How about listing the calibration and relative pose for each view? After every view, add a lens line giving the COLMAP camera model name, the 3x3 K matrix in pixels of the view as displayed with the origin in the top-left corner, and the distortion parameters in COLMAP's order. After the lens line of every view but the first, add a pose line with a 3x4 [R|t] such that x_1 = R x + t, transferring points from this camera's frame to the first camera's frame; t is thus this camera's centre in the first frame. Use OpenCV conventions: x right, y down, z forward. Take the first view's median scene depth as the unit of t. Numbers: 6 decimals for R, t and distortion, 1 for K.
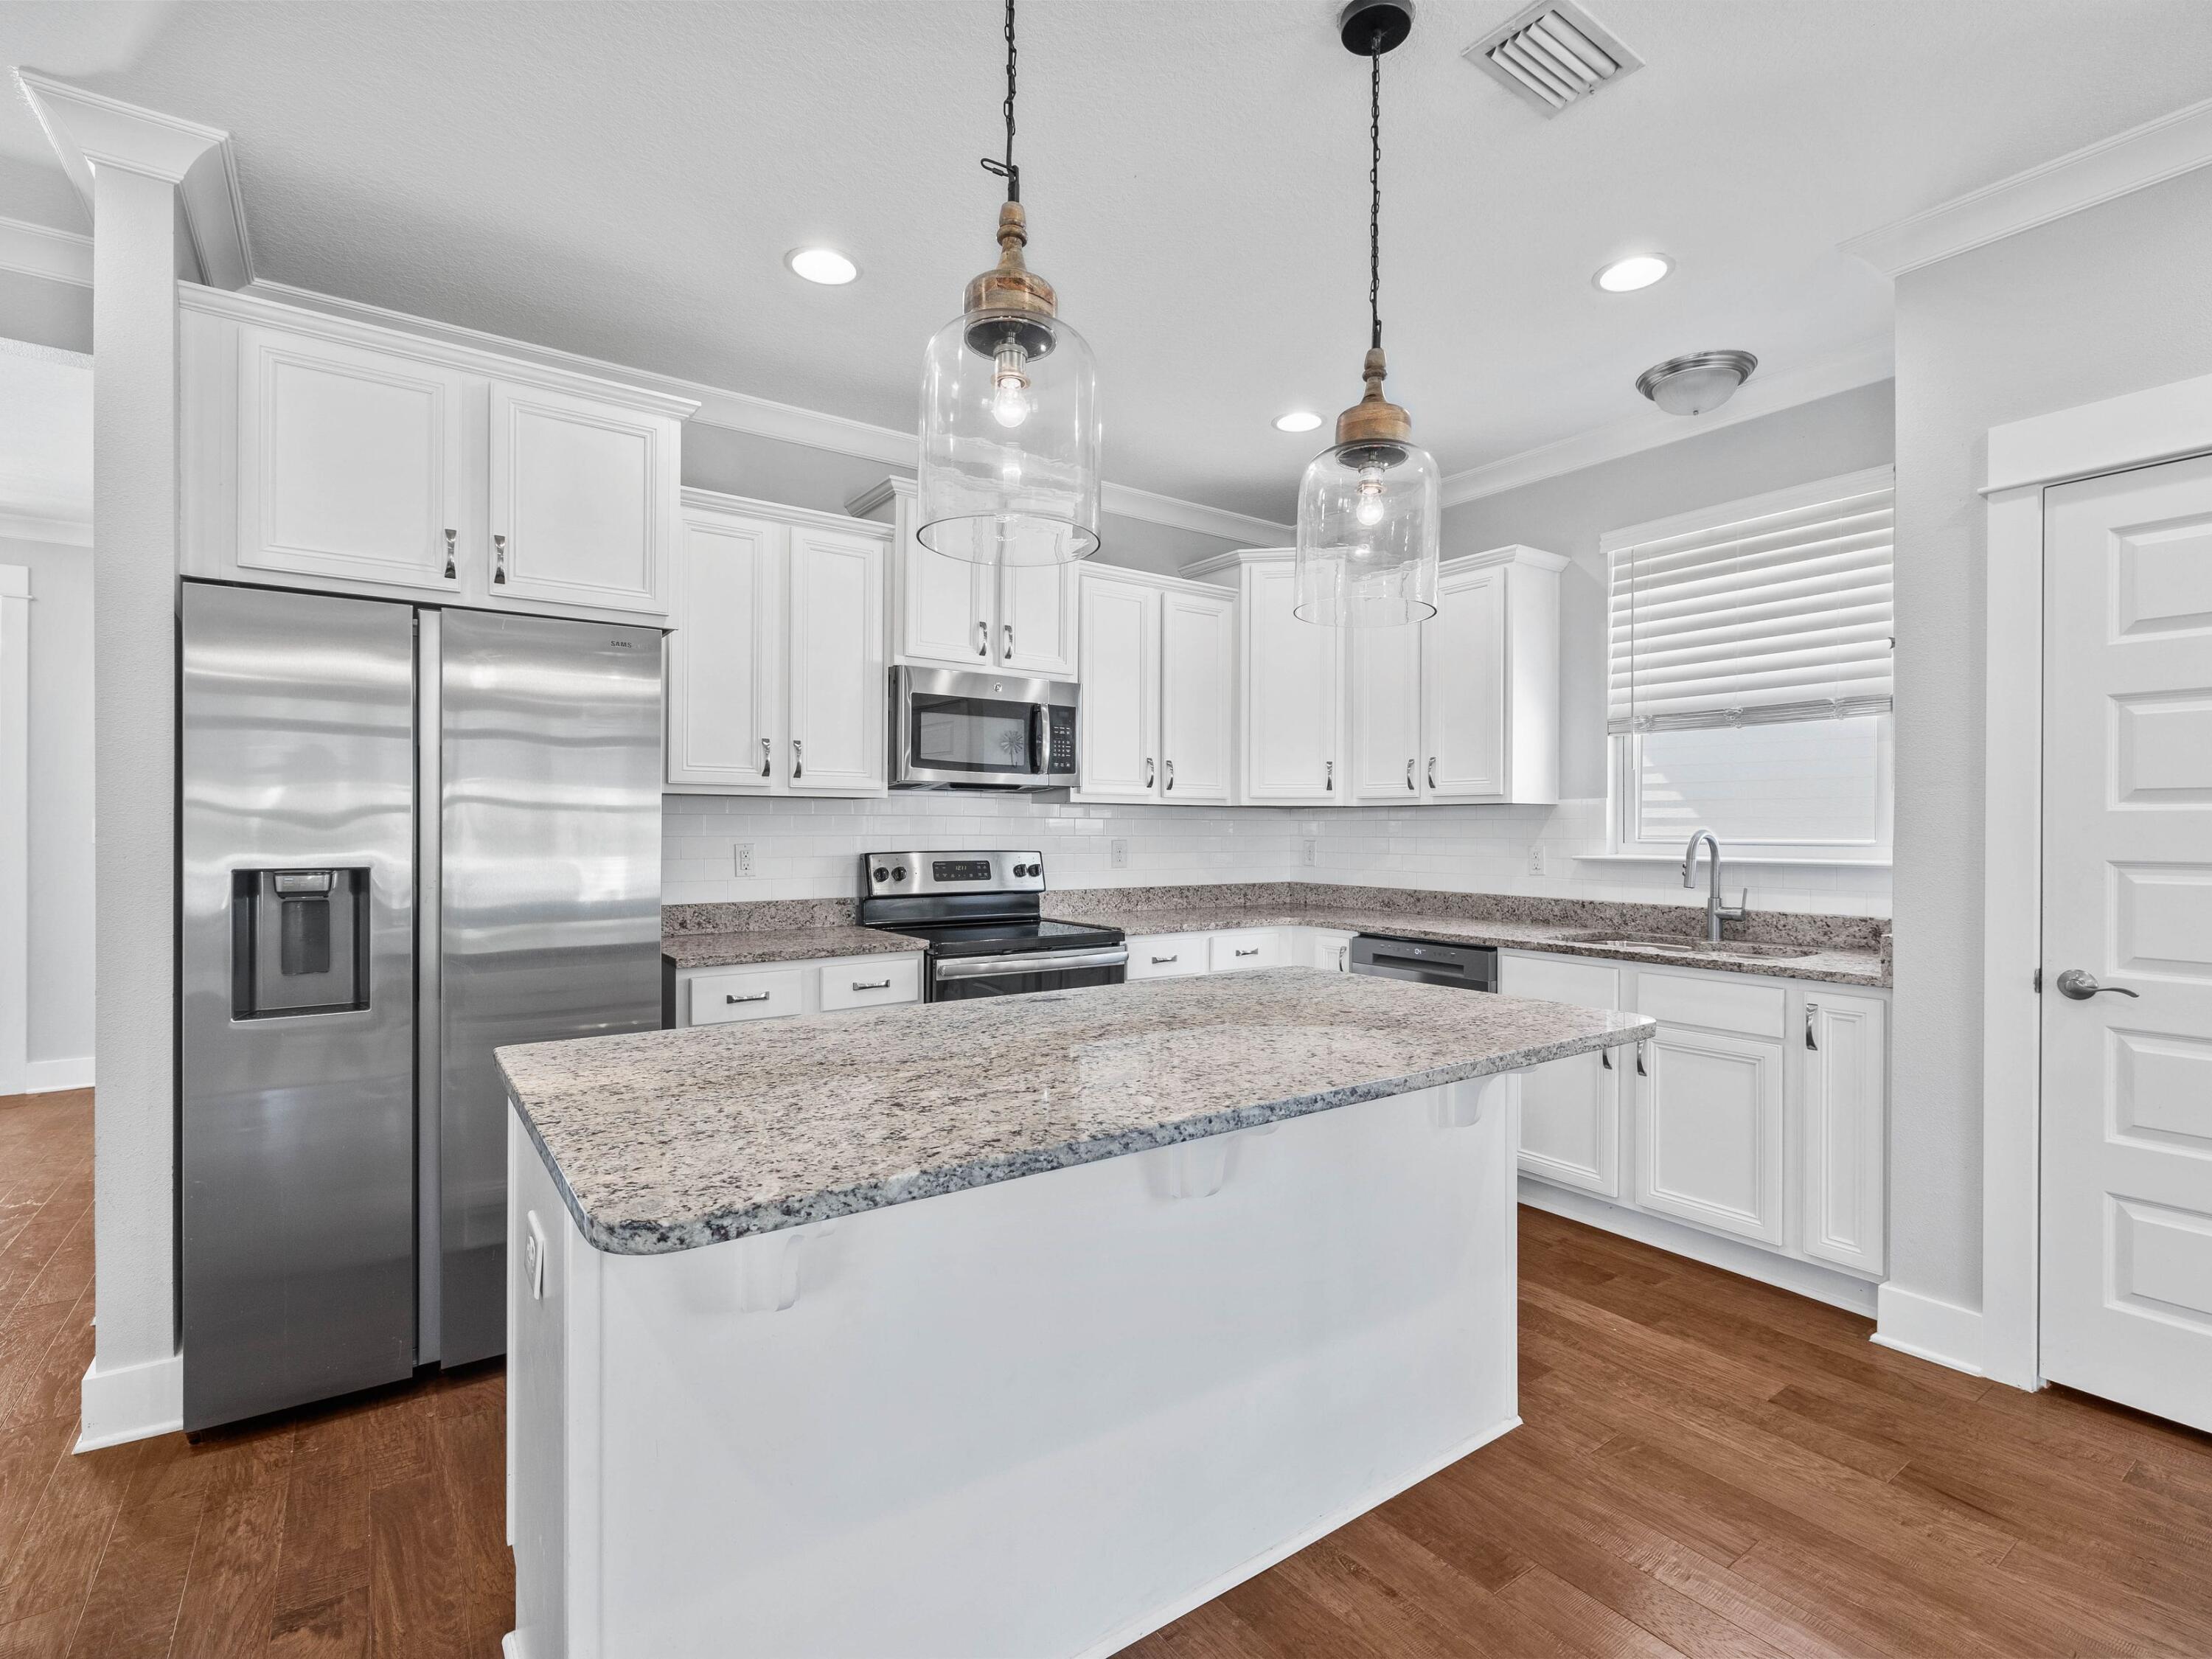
lens RADIAL K [[1047.7, 0, 1111.6], [0, 1047.7, 830.0], [0, 0, 1]] dist [0.001002, -0.000699]
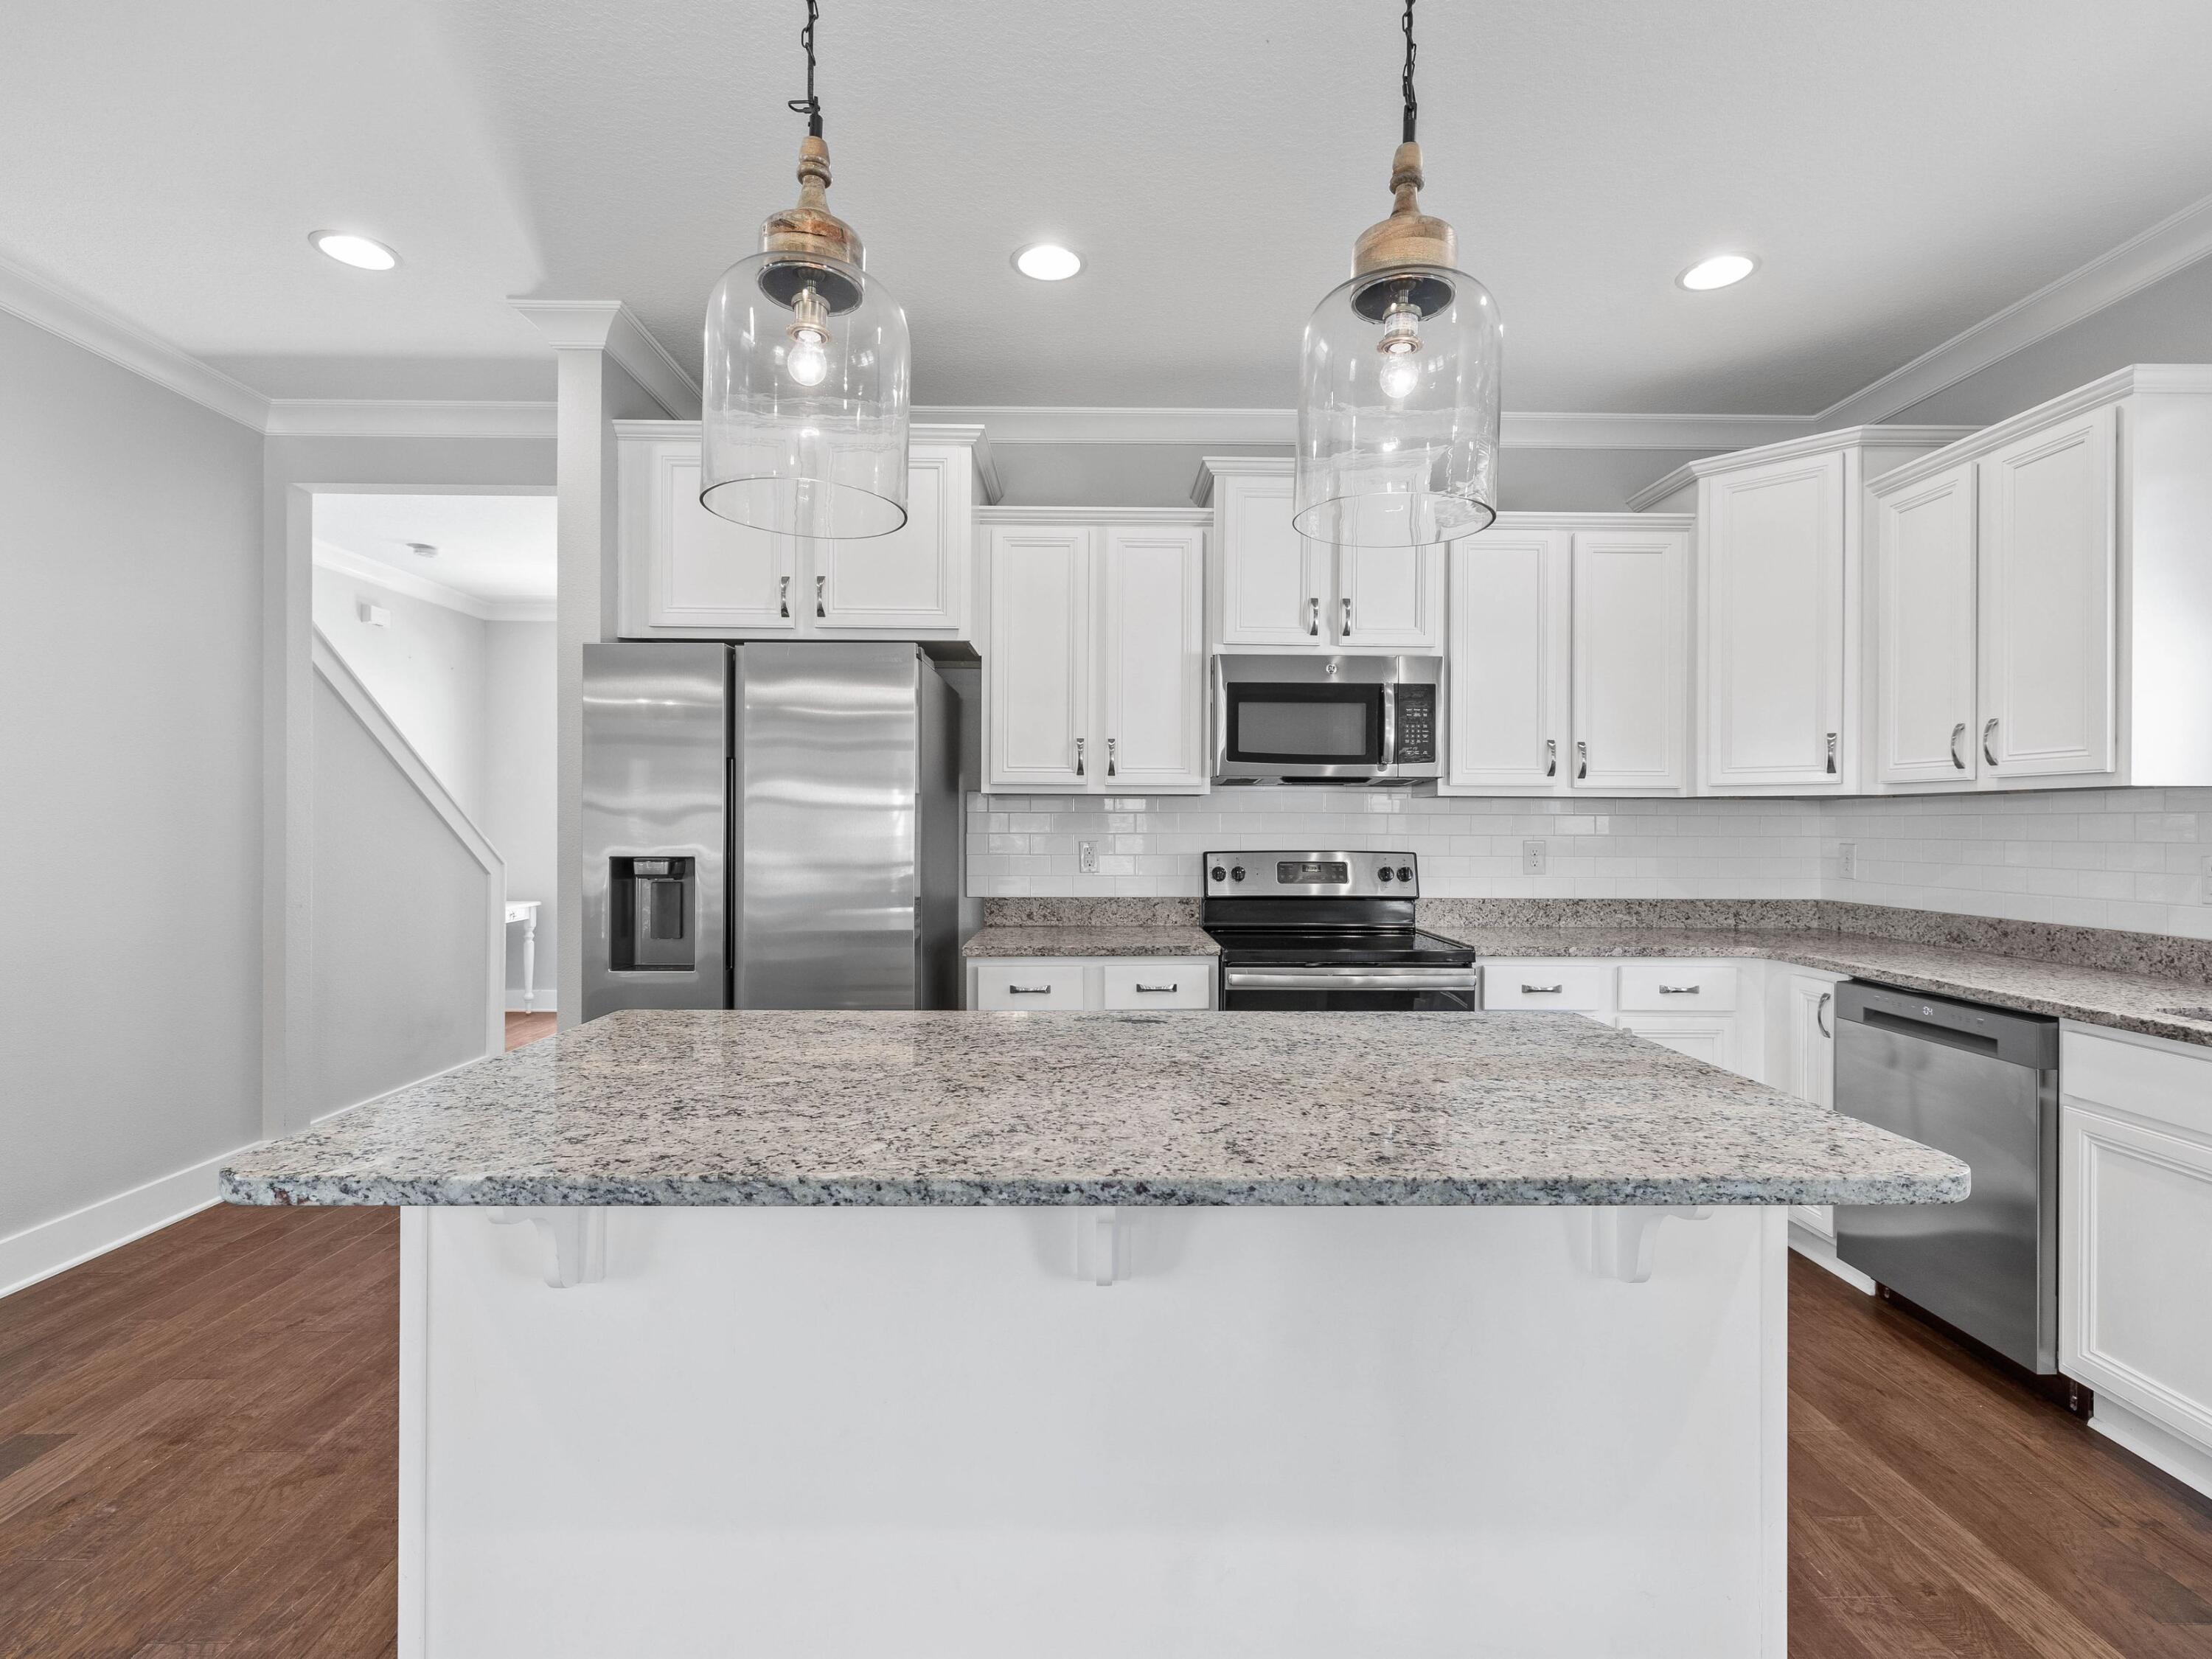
lens RADIAL K [[1047.7, 0, 1104.5], [0, 1047.7, 824.4], [0, 0, 1]] dist [0.001002, -0.000699]
pose [[0.822381, -0.000816, -0.568937, 0.264512], [-0.001824, 0.999990, -0.004070, 0.001077], [0.568935, 0.004385, 0.822371, 0.166977]]
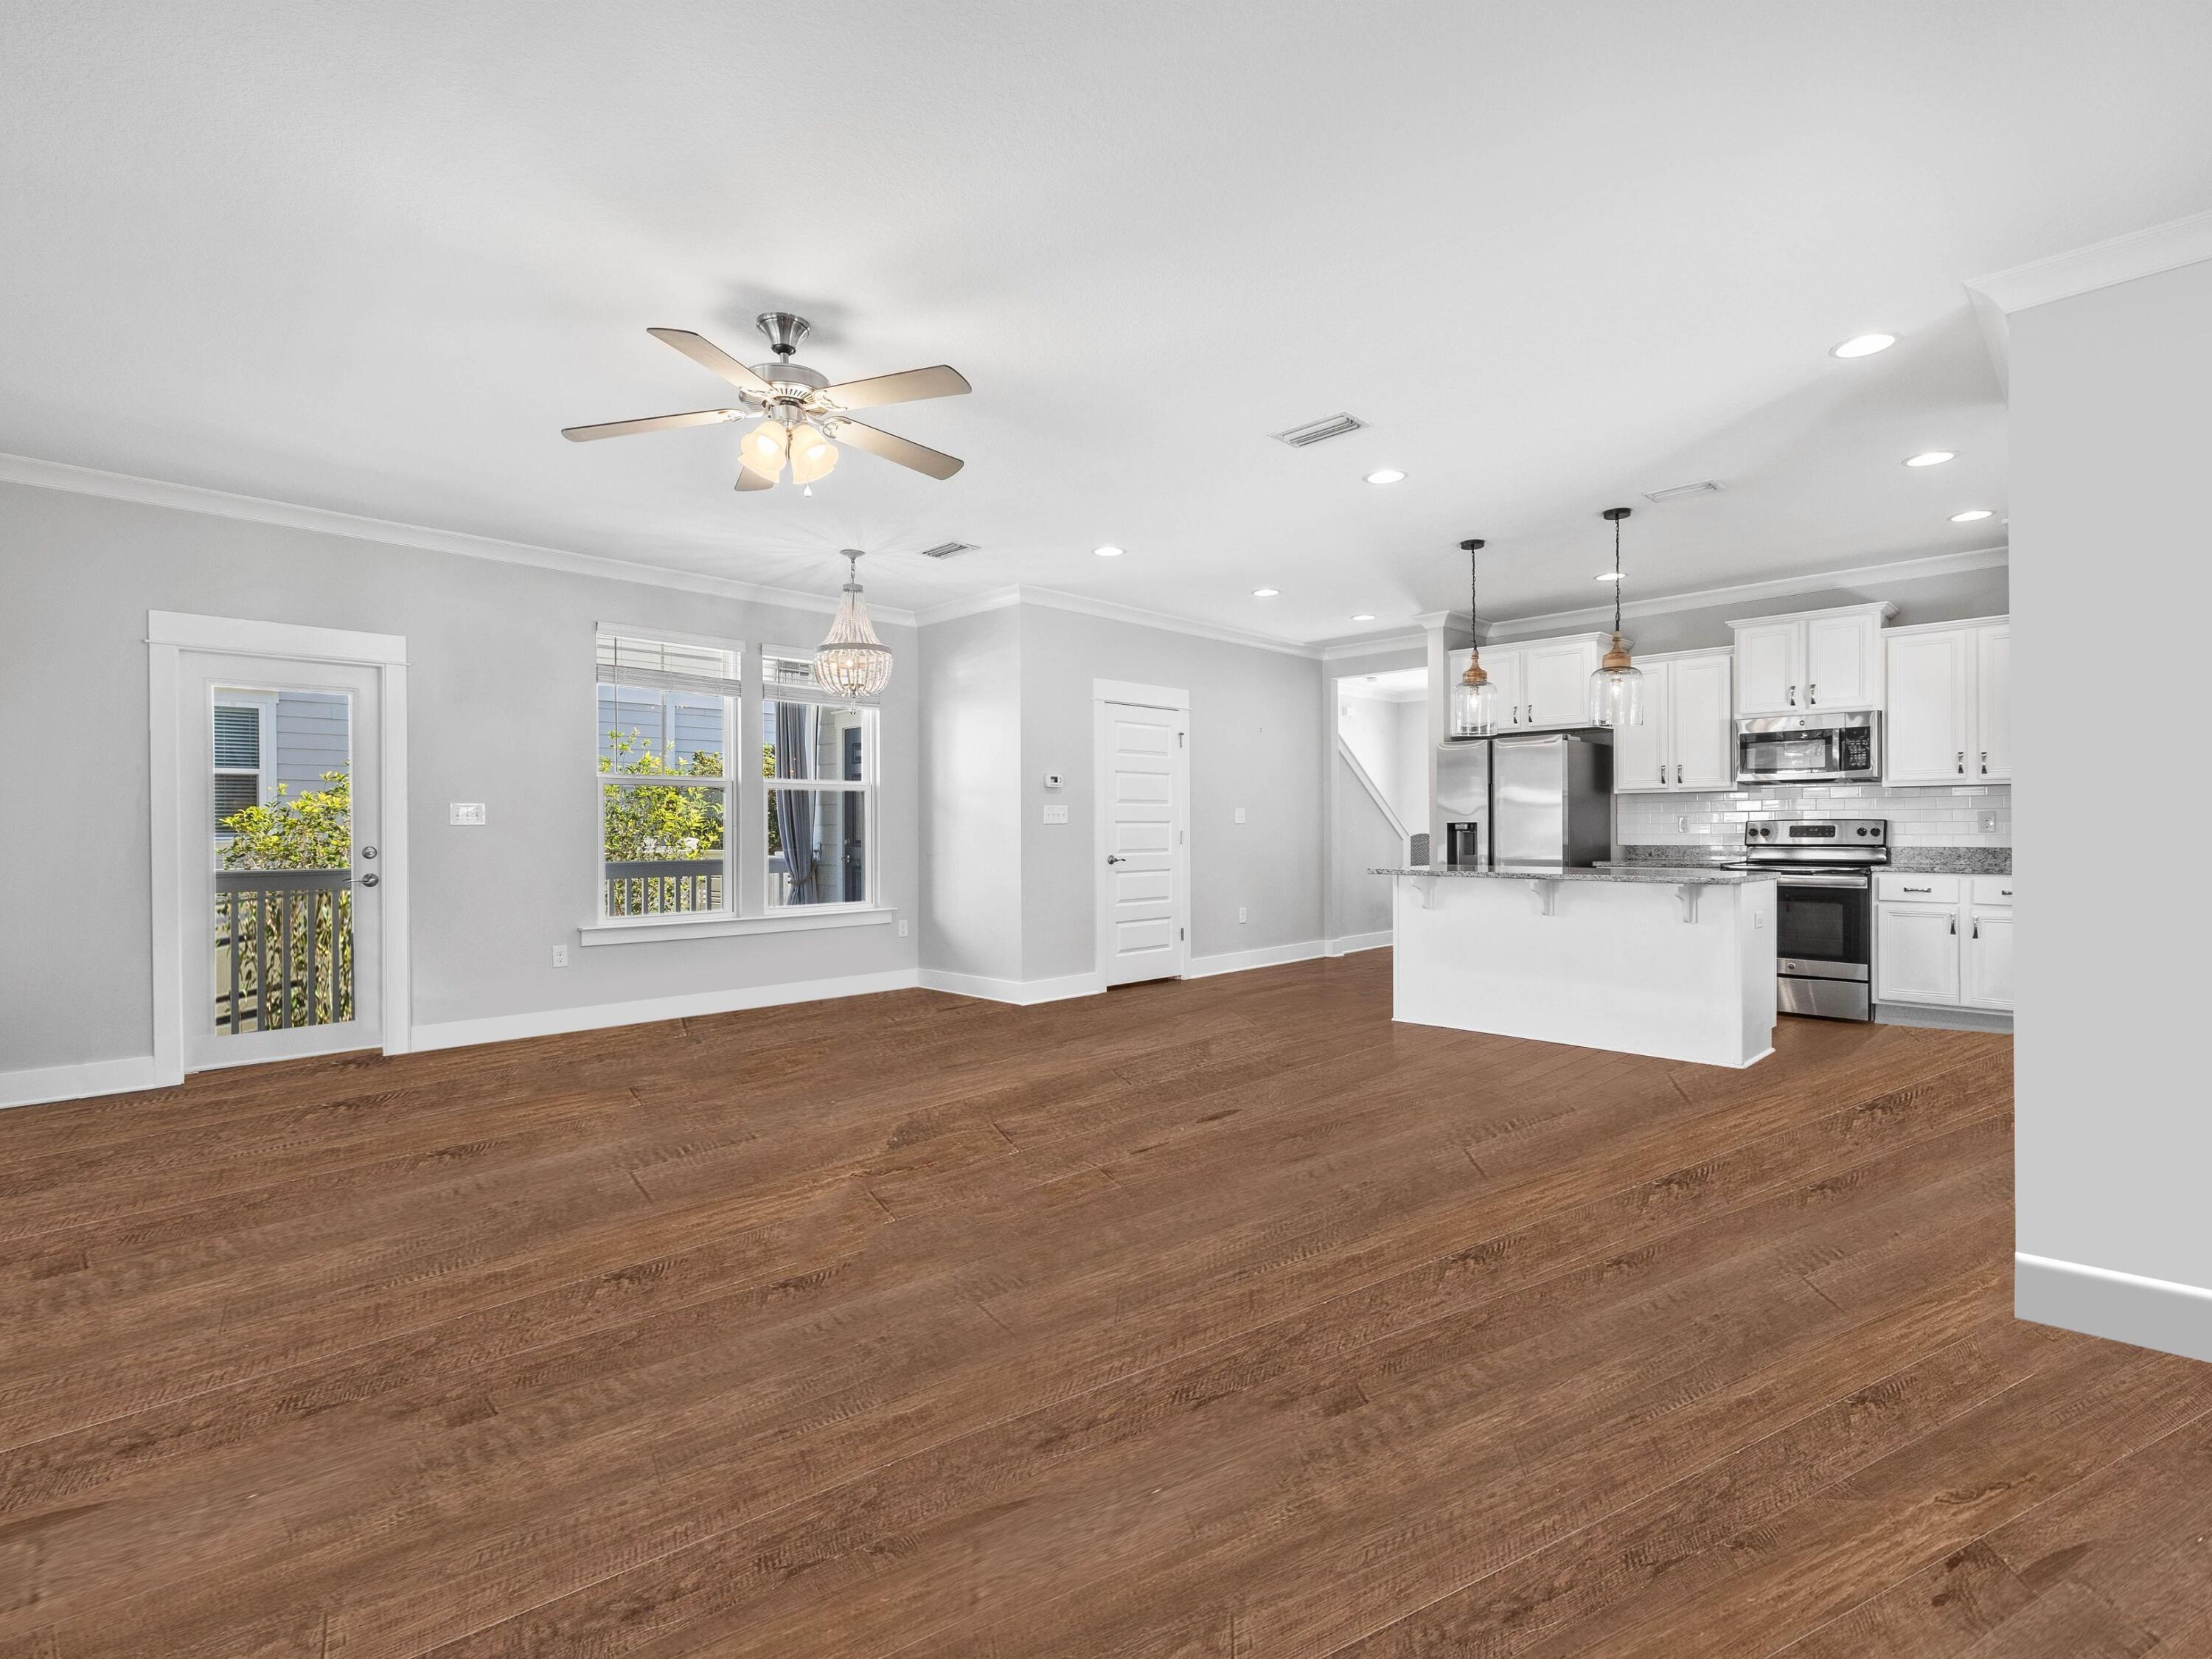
lens RADIAL K [[1047.7, 0, 1105.6], [0, 1047.7, 827.4], [0, 0, 1]] dist [0.001002, -0.000699]
pose [[0.165657, -0.007419, -0.986156, 1.515963], [0.003059, 0.999971, -0.007009, 0.046761], [0.986179, -0.001855, 0.165675, -0.441175]]
